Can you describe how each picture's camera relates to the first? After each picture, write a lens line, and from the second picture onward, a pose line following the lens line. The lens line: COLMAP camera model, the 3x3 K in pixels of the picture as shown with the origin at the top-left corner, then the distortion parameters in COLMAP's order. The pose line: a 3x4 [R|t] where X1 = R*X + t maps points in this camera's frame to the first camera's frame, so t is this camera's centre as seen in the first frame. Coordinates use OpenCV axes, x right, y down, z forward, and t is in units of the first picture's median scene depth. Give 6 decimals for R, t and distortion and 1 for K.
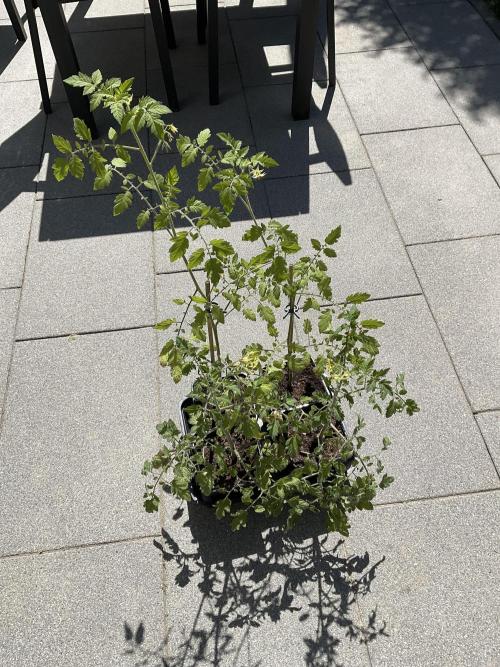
lens RADIAL K [[550.1, 0, 250.0], [0, 550.1, 333.5], [0, 0, 1]] dist [0.094660, -0.189606]
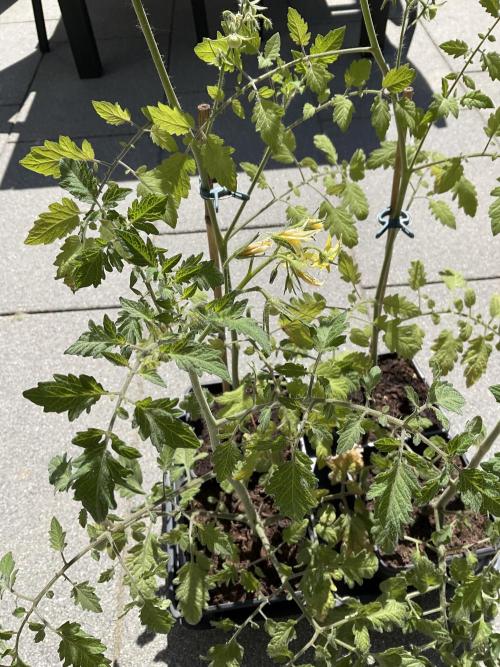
lens RADIAL K [[550.1, 0, 250.0], [0, 550.1, 333.5], [0, 0, 1]] dist [0.094660, -0.189606]
pose [[0.996766, 0.038702, -0.070427, -0.007320], [-0.044003, 0.996187, -0.075335, 0.085553], [0.067243, 0.078191, 0.994668, 0.515981]]
